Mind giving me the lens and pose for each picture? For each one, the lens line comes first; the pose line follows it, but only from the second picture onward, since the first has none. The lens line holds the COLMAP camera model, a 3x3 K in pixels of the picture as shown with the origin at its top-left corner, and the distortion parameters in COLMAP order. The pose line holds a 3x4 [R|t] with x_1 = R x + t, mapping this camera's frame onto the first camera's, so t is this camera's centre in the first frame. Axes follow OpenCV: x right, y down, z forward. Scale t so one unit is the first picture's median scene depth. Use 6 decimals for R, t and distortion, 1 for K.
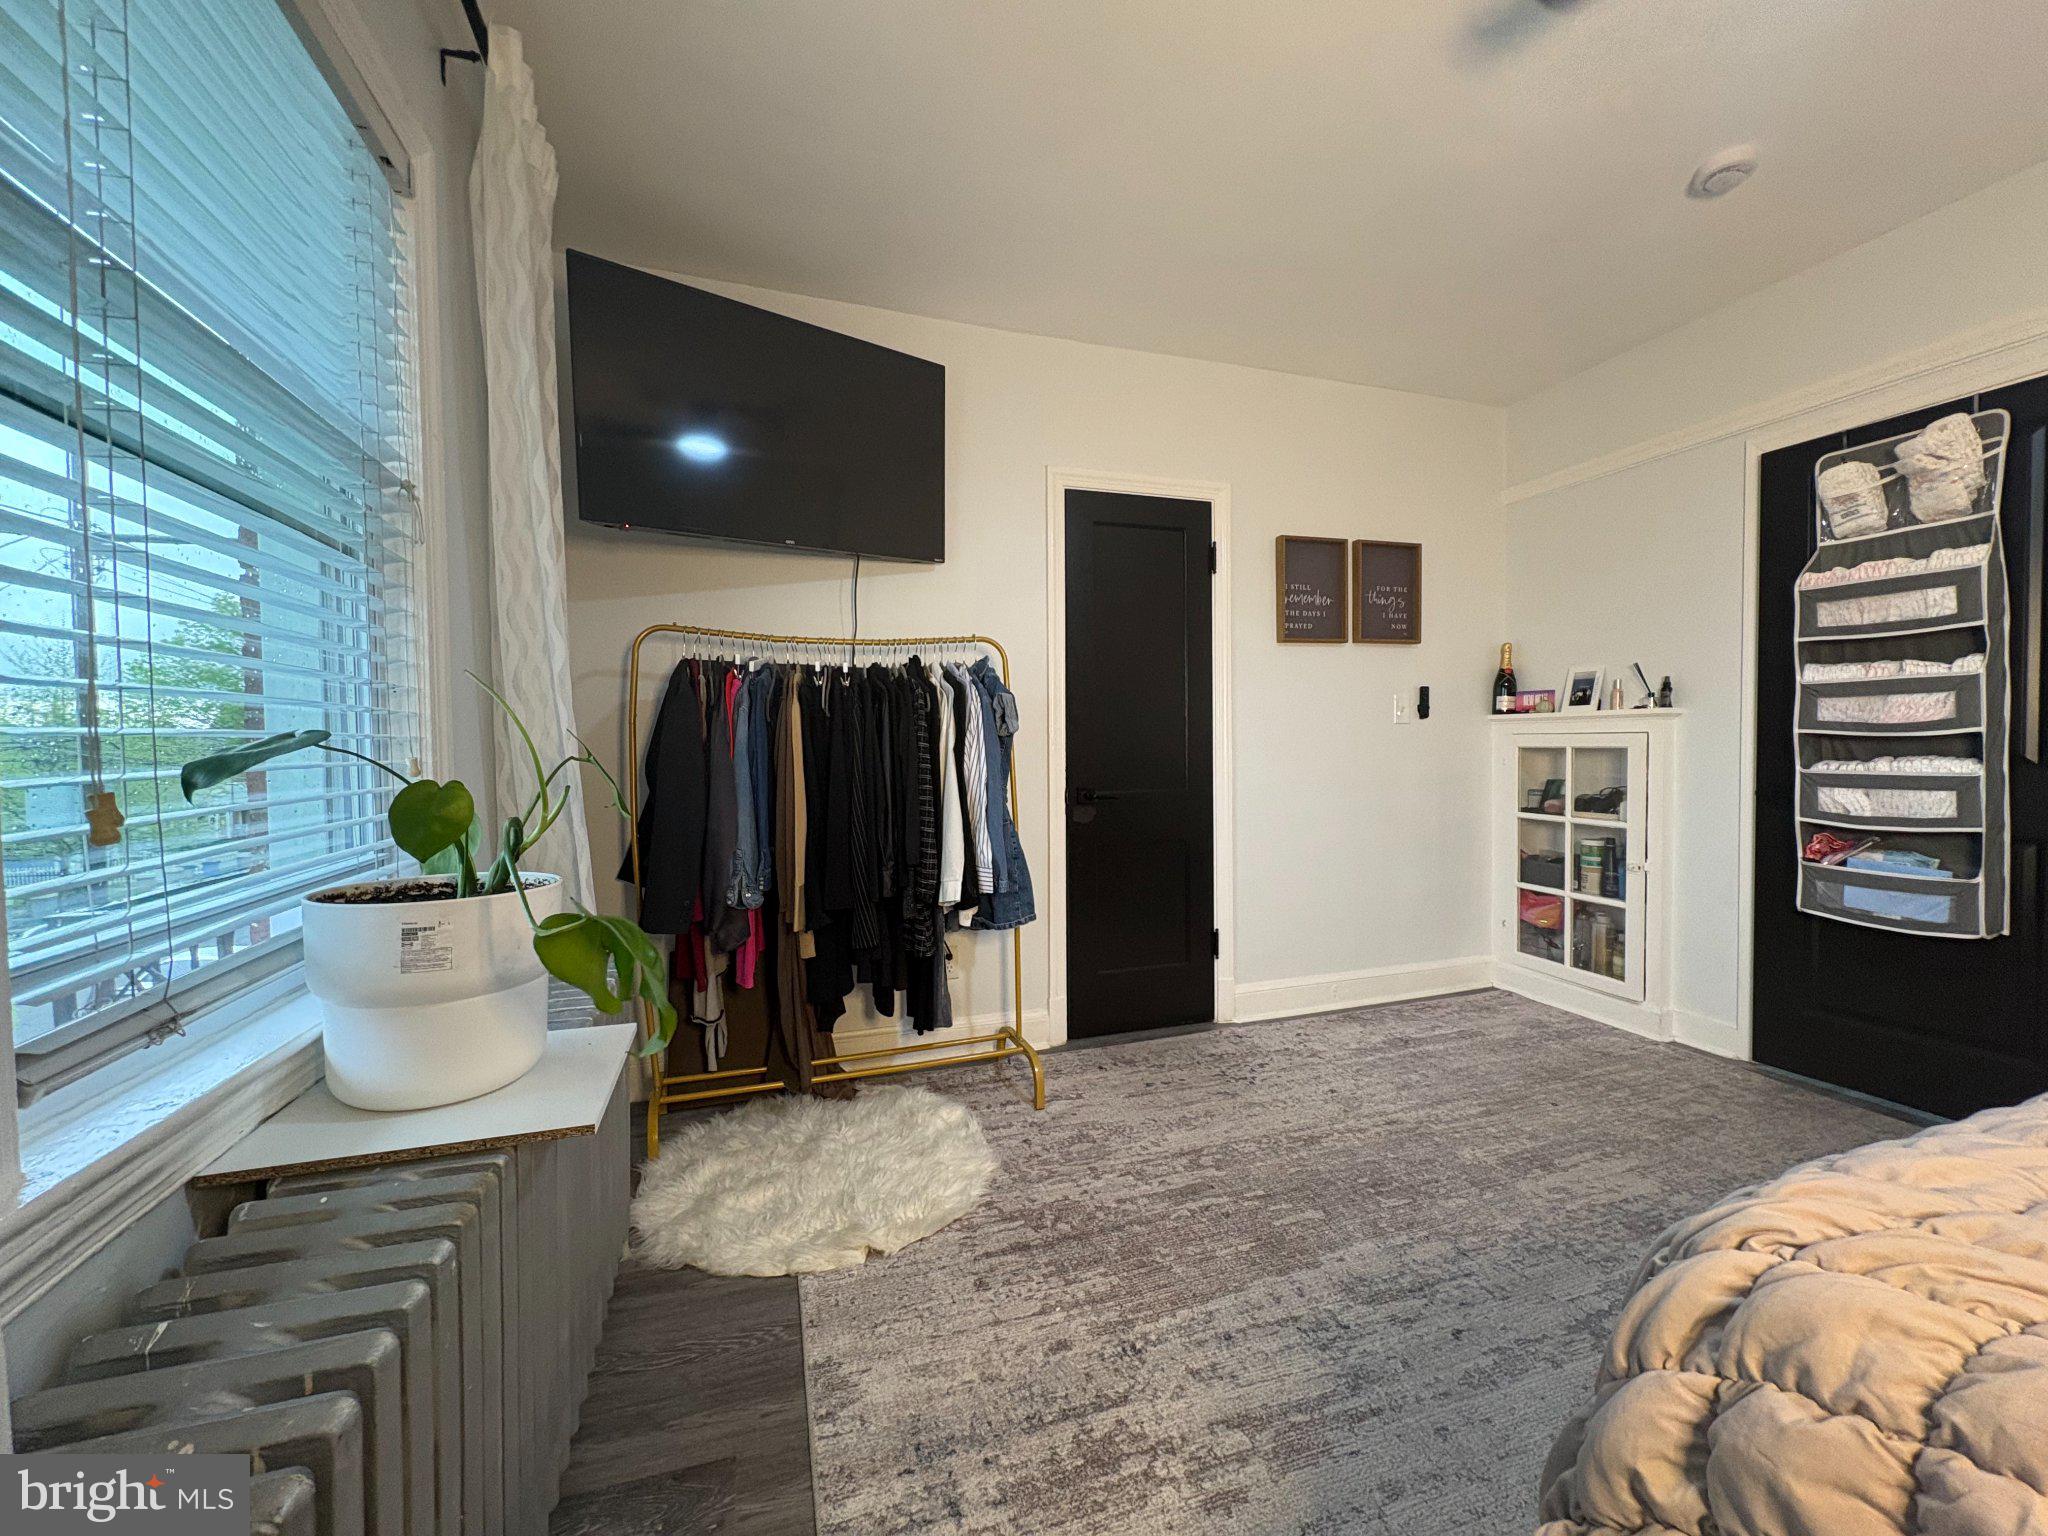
lens RADIAL K [[811.0, 0, 1021.1], [0, 811.0, 762.4], [0, 0, 1]] dist [0.001413, -0.000346]
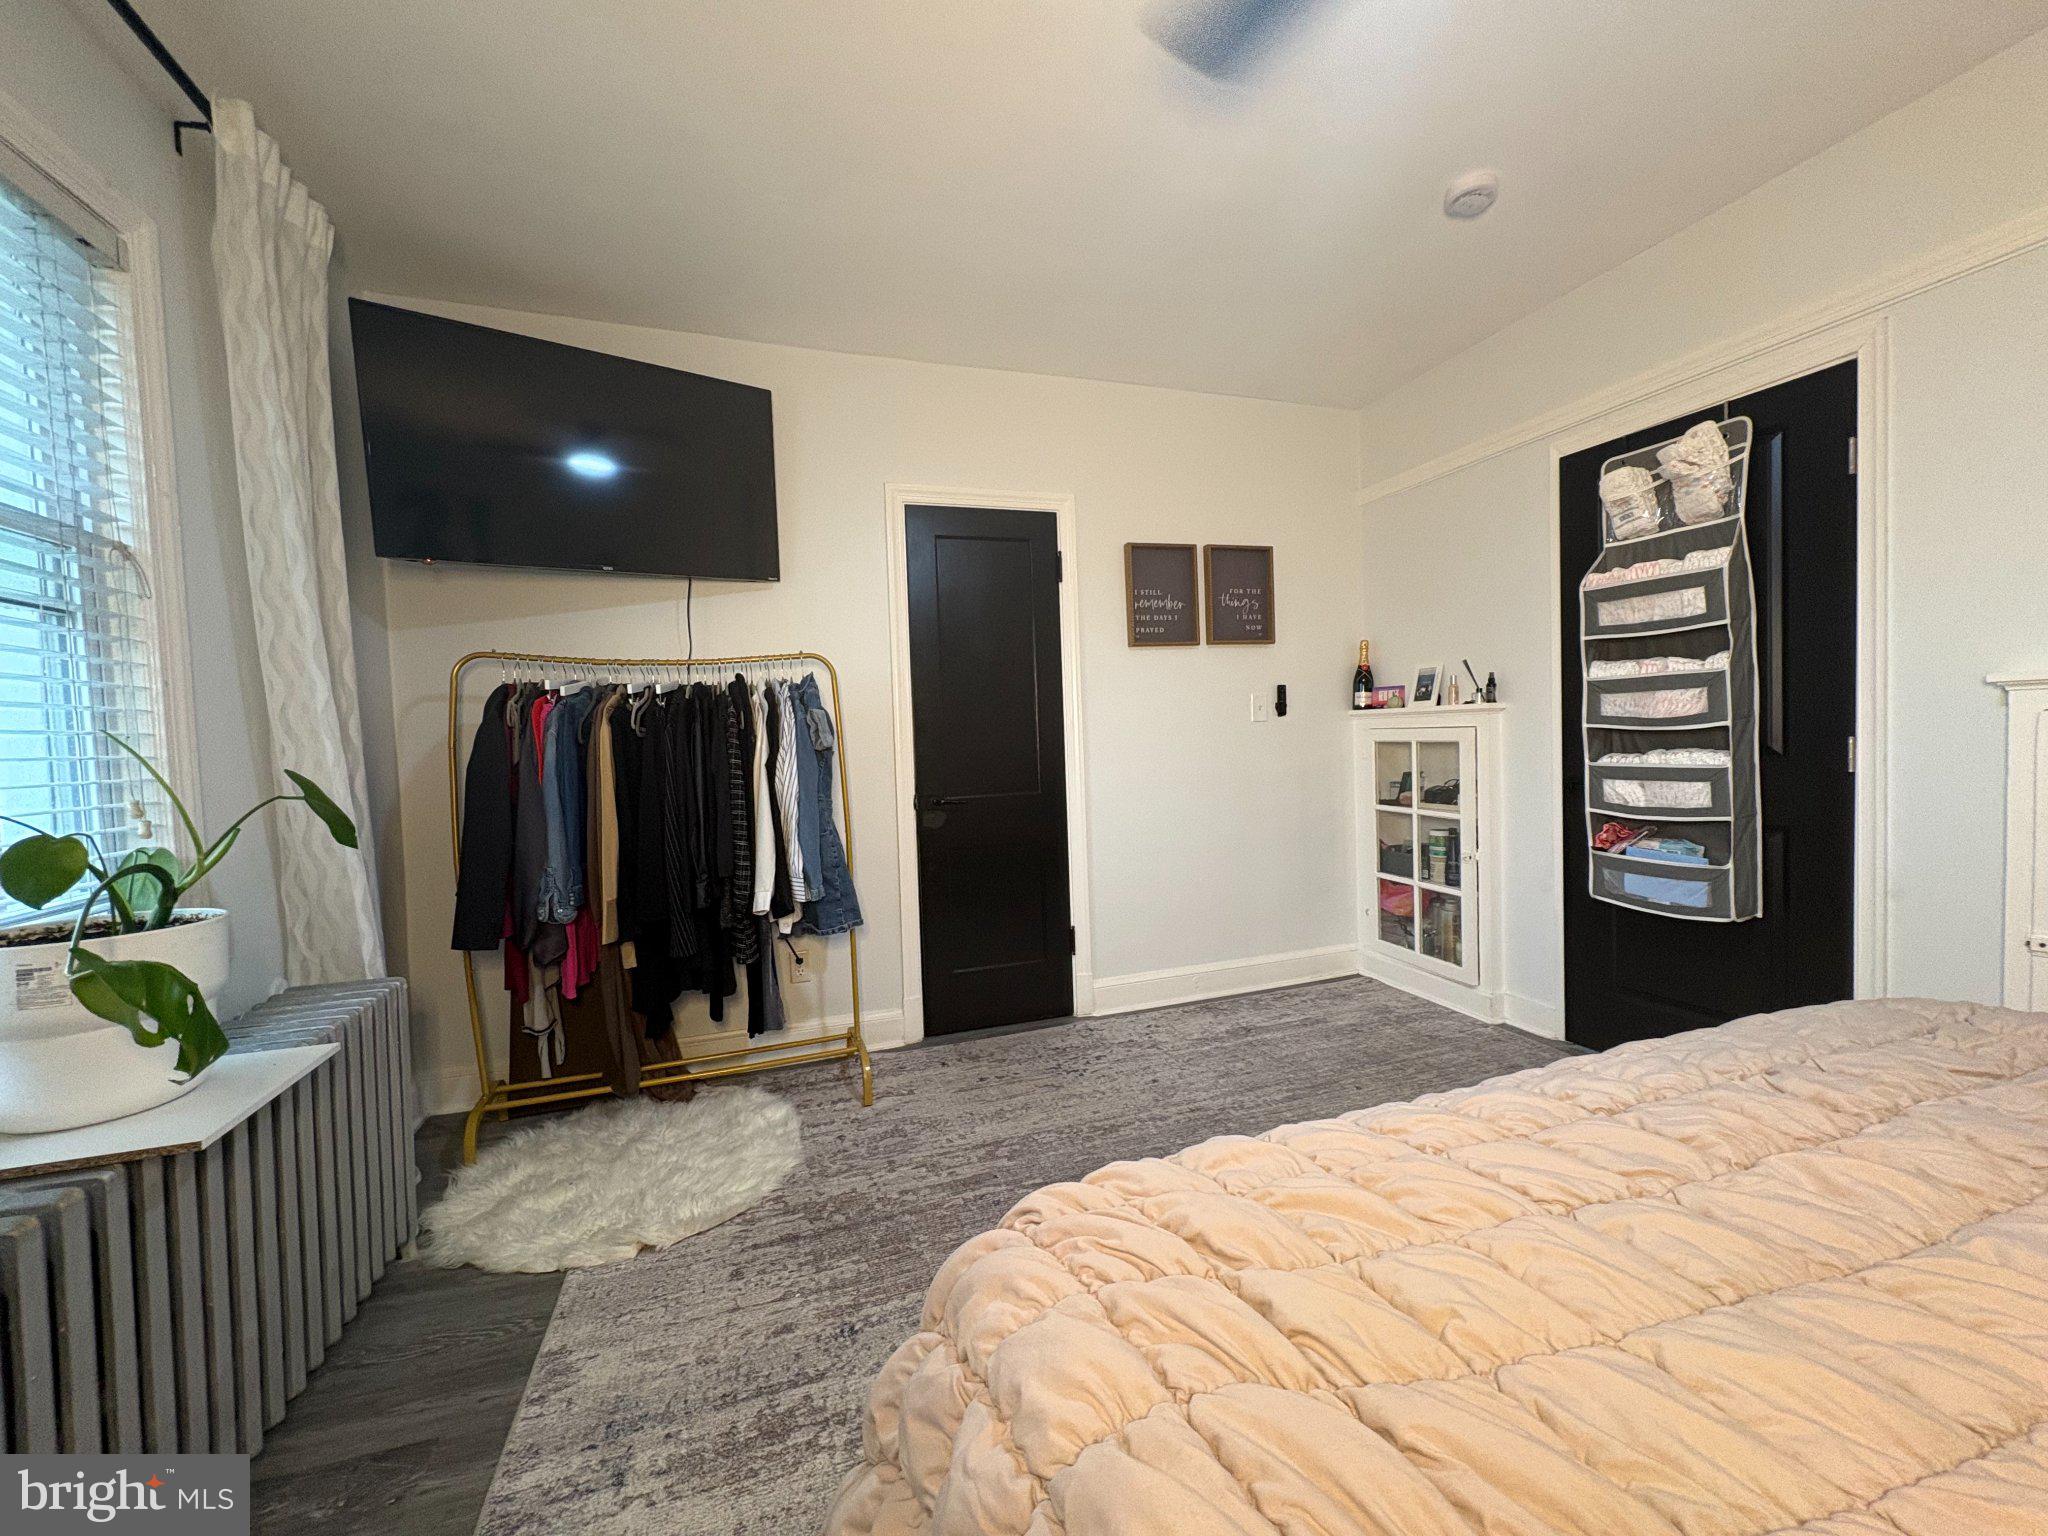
lens RADIAL K [[811.0, 0, 1021.5], [0, 811.0, 761.6], [0, 0, 1]] dist [0.001413, -0.000346]
pose [[0.999682, -0.024952, 0.003743, 0.231860], [0.024915, 0.999643, 0.009659, -0.021080], [-0.003982, -0.009563, 0.999946, -0.041734]]
